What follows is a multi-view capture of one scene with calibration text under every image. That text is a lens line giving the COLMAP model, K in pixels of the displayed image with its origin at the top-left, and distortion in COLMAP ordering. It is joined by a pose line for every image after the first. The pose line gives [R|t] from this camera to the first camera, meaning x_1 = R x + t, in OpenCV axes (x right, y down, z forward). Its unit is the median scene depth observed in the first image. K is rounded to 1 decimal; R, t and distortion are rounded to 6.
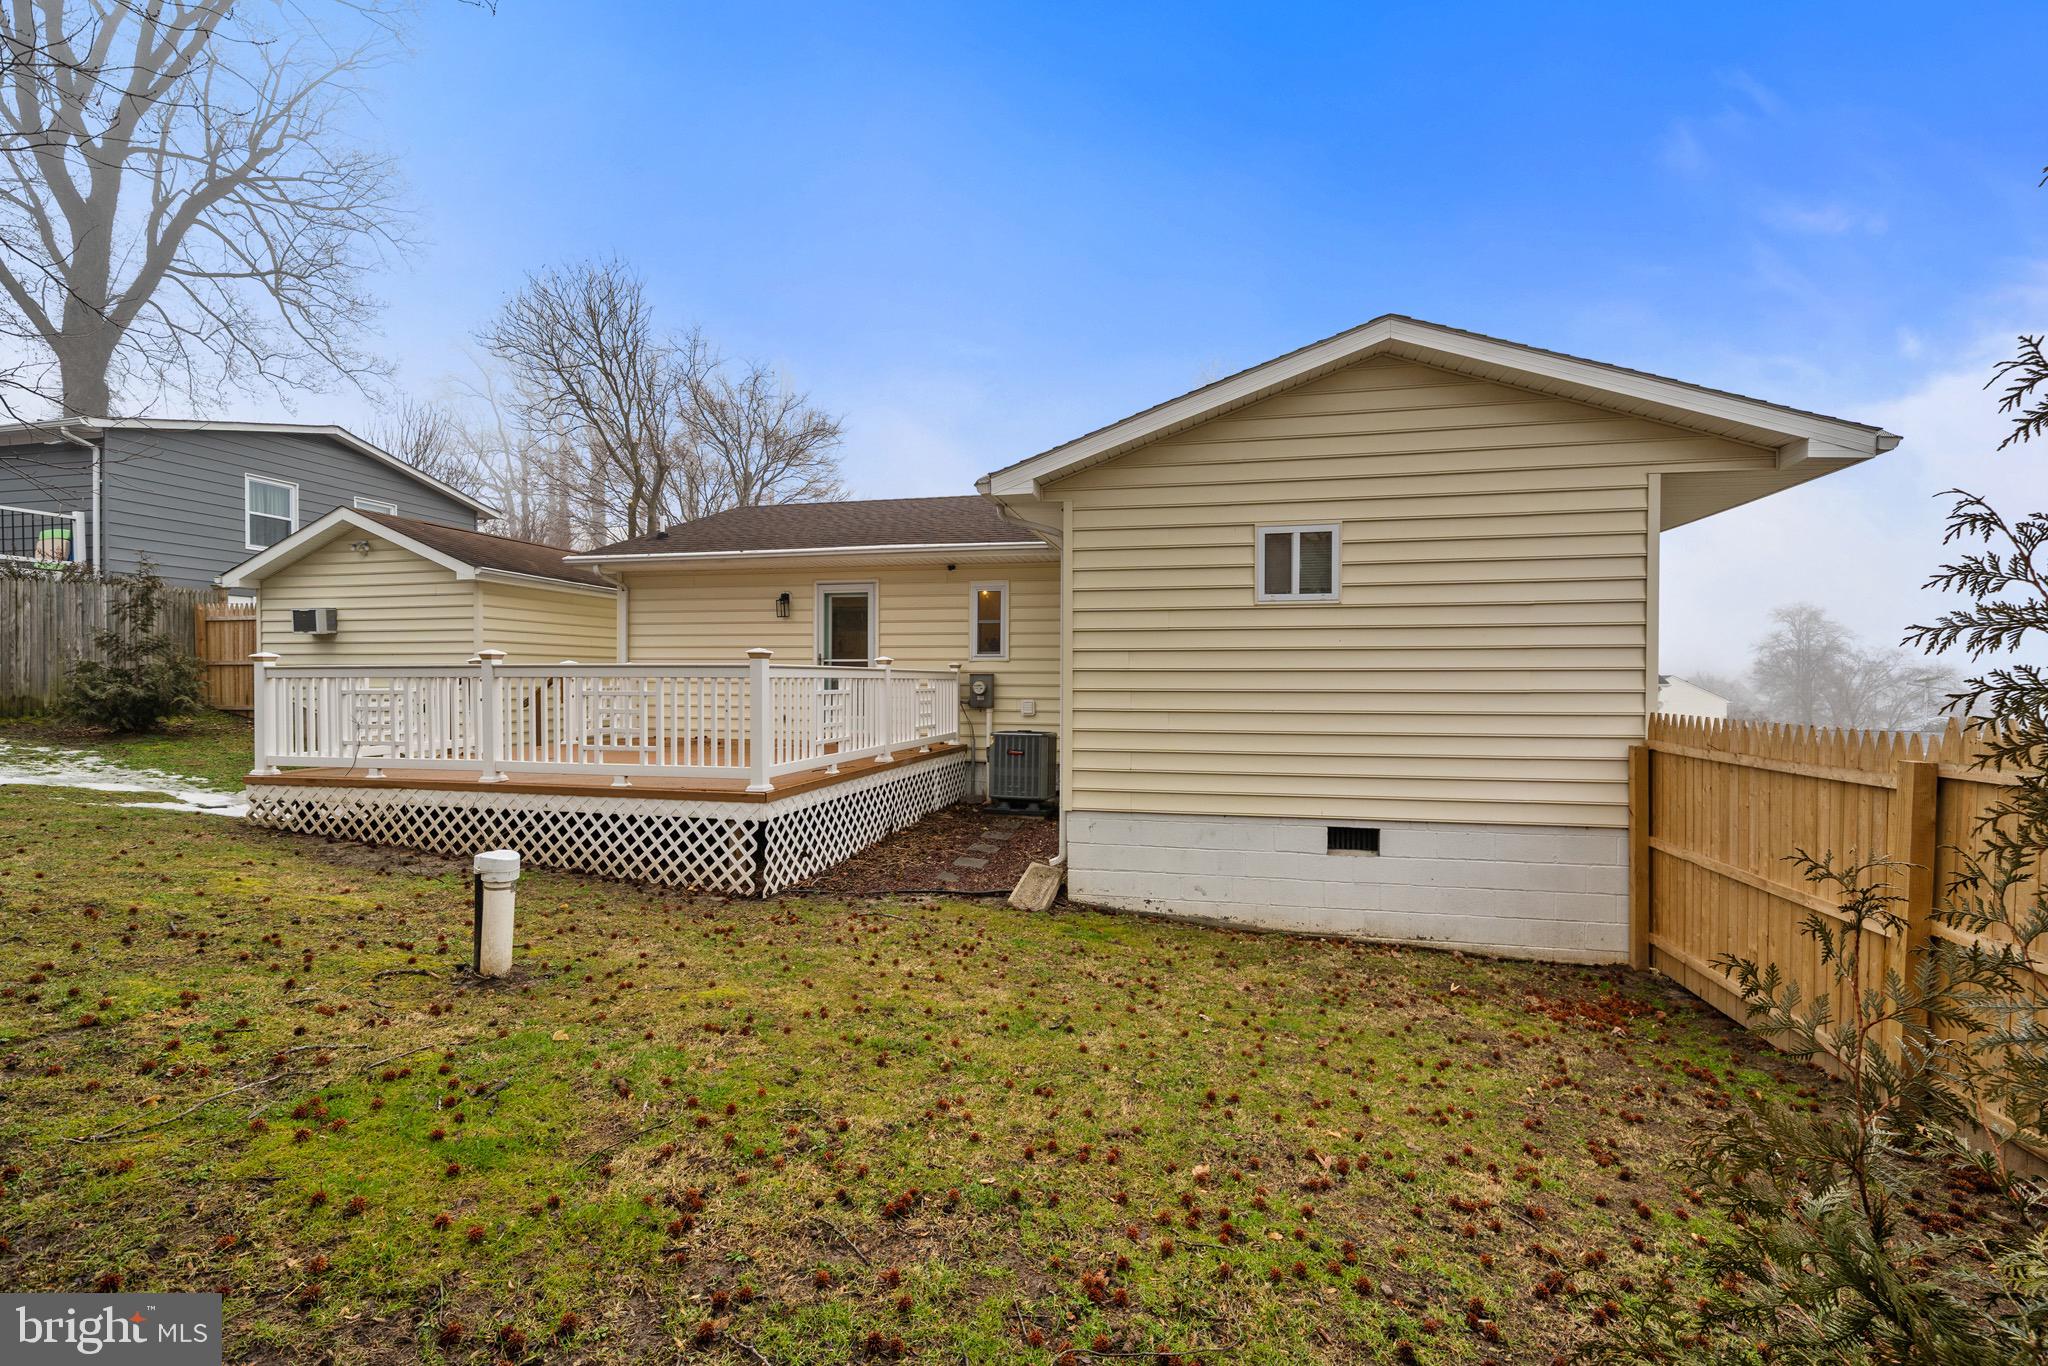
lens RADIAL K [[769.4, 0, 983.4], [0, 769.4, 683.5], [0, 0, 1]] dist [-0.003282, 0.000564]
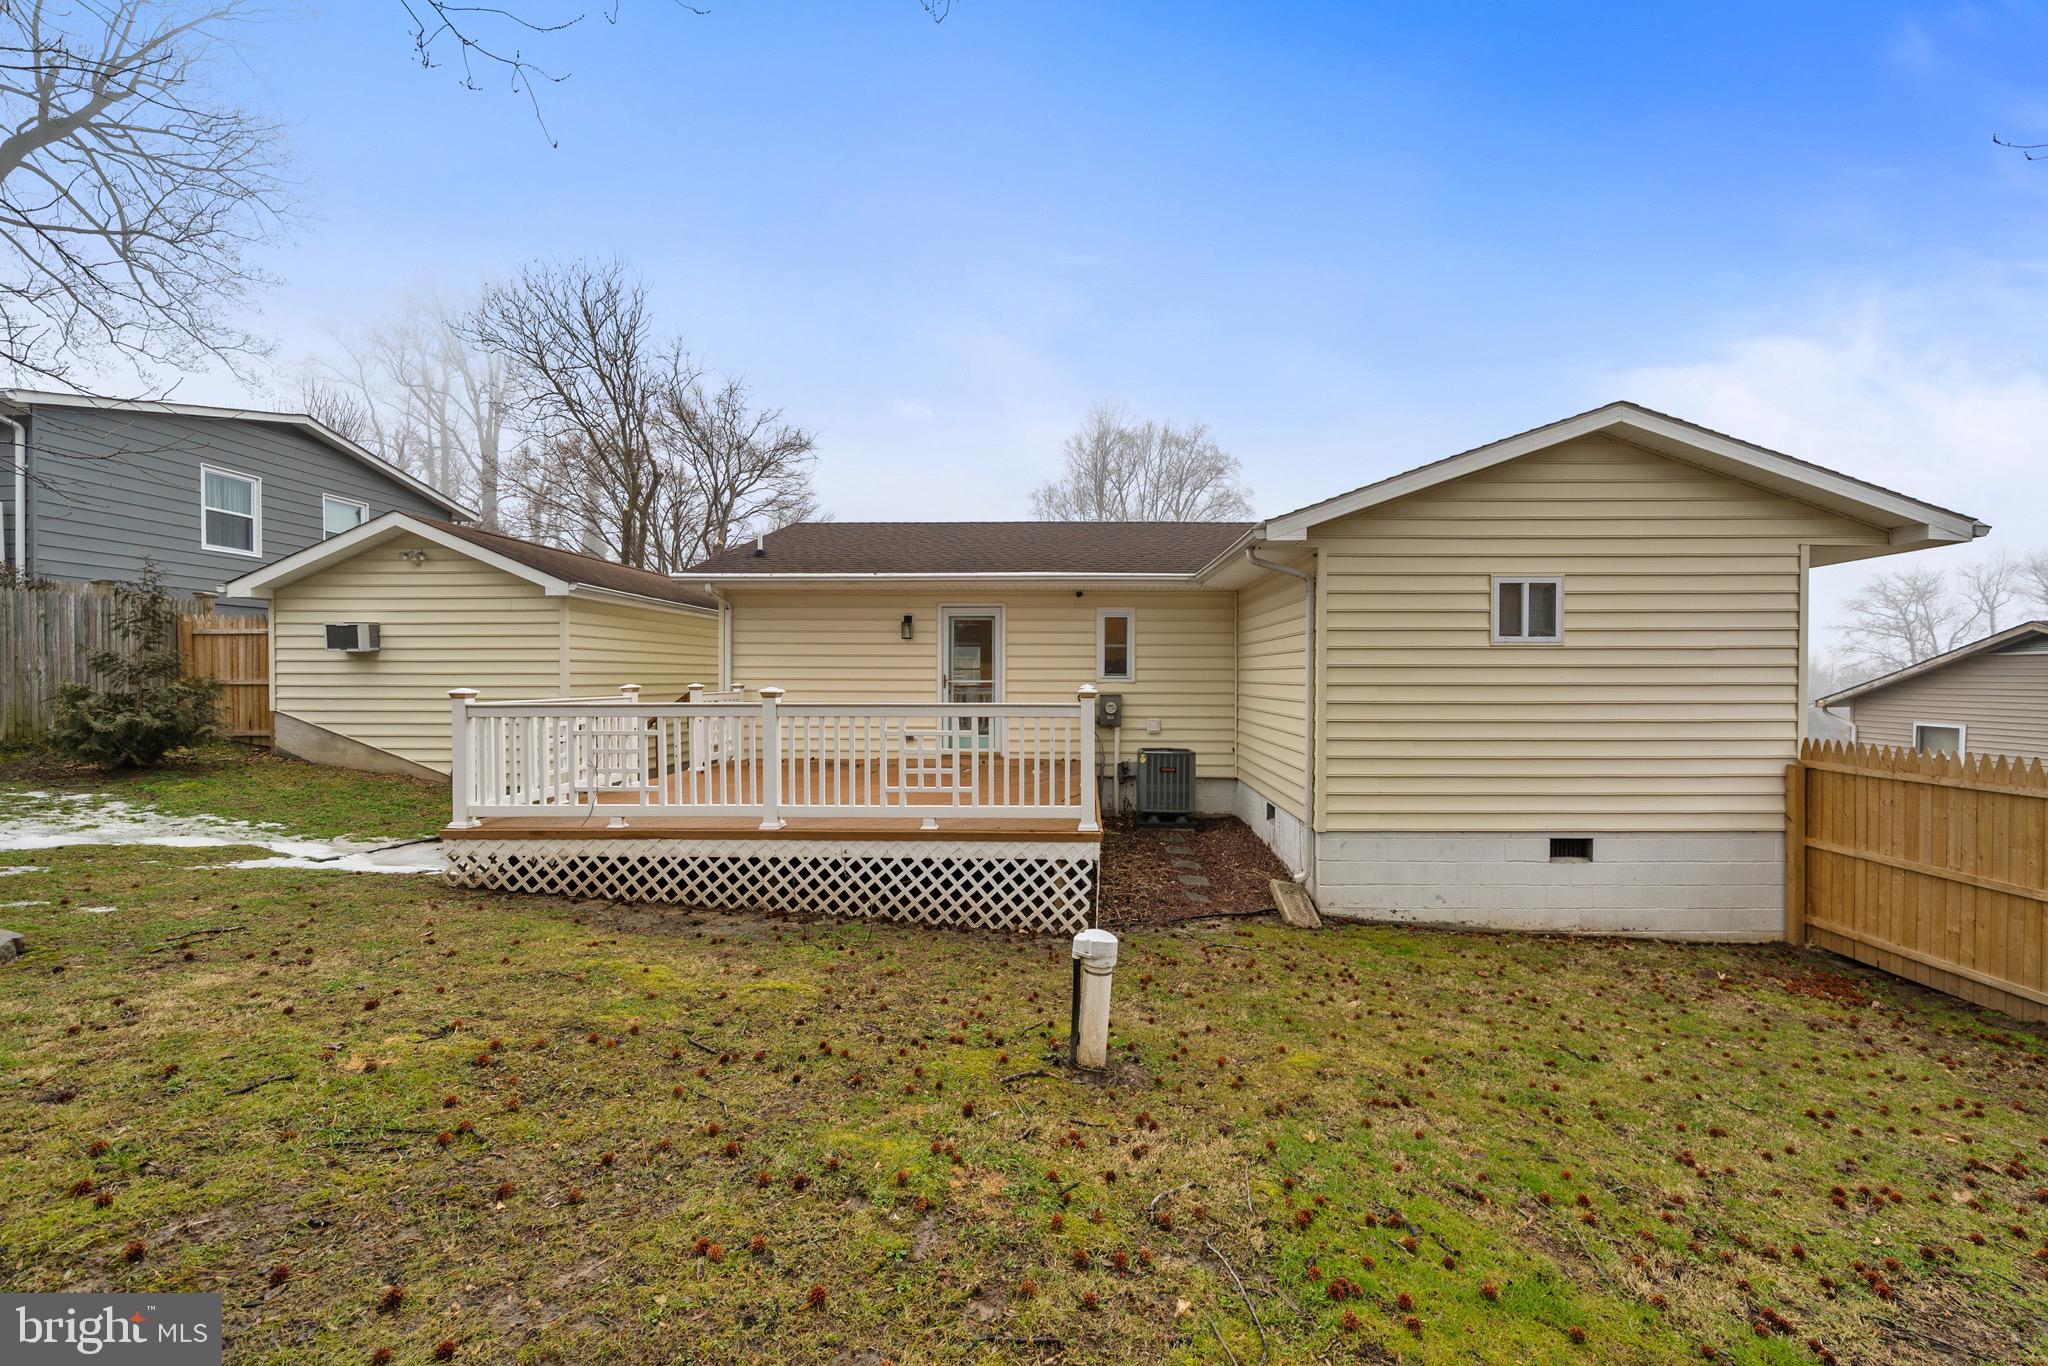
lens RADIAL K [[703.6, 0, 1019.9], [0, 703.6, 683.5], [0, 0, 1]] dist [-0.004898, 0.000059]
pose [[0.983115, -0.003932, 0.182948, -0.302653], [0.003945, 0.999992, 0.000294, -0.028548], [-0.182947, 0.000432, 0.983123, 0.062827]]
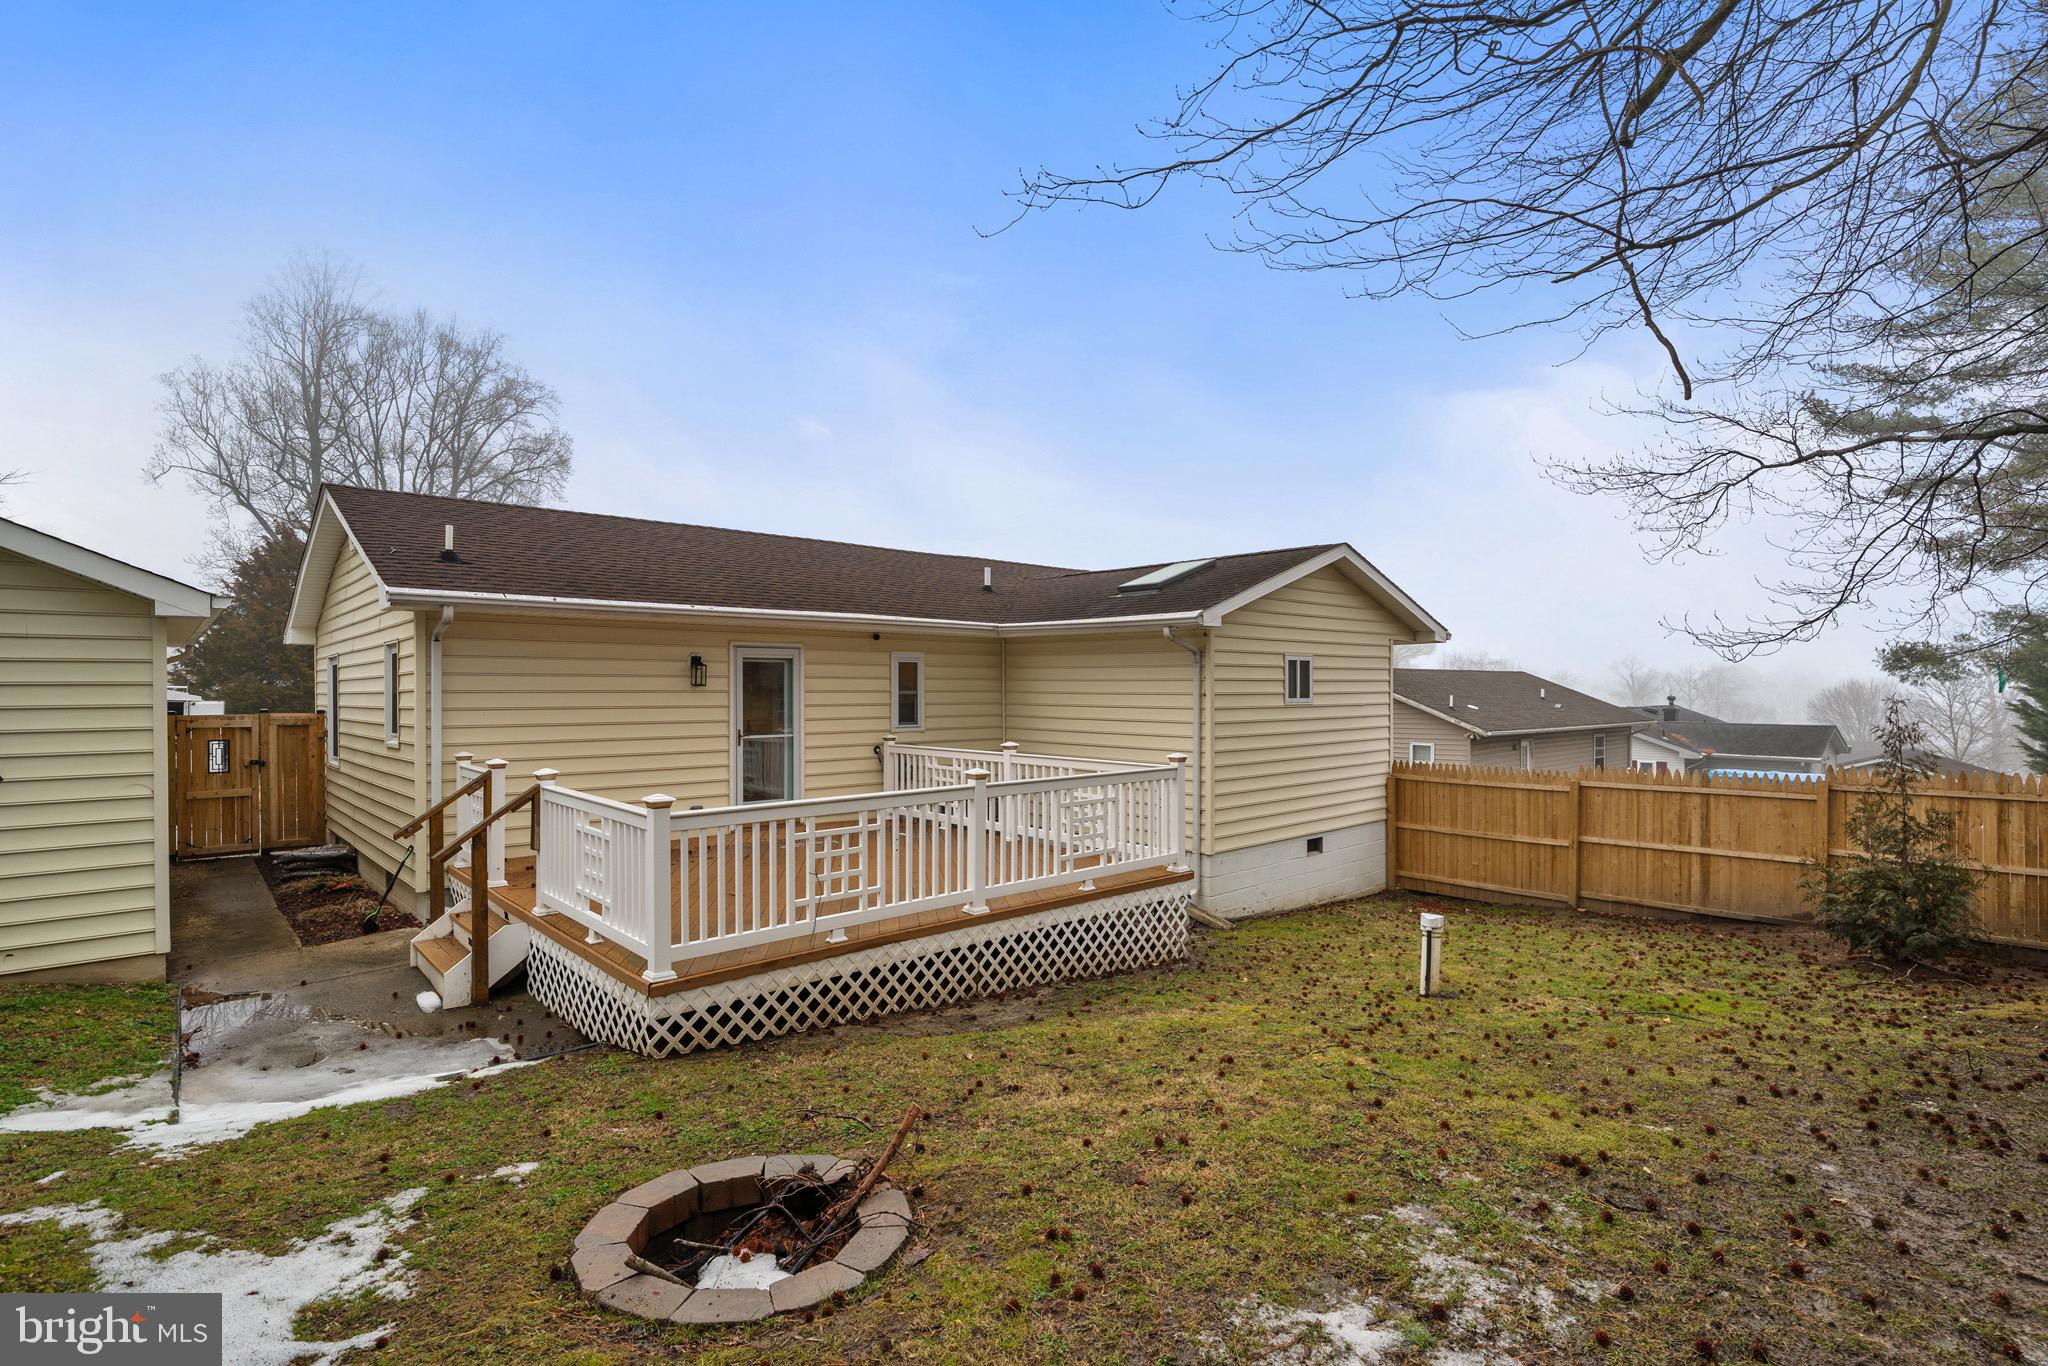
lens RADIAL K [[957.0, 0, 921.2], [0, 957.0, 689.3], [0, 0, 1]] dist [-0.002748, 0.002258]
pose [[0.630144, -0.008550, 0.776431, -0.949324], [0.014175, 0.999899, -0.000493, -0.083782], [-0.776349, 0.011316, 0.630201, 0.200524]]
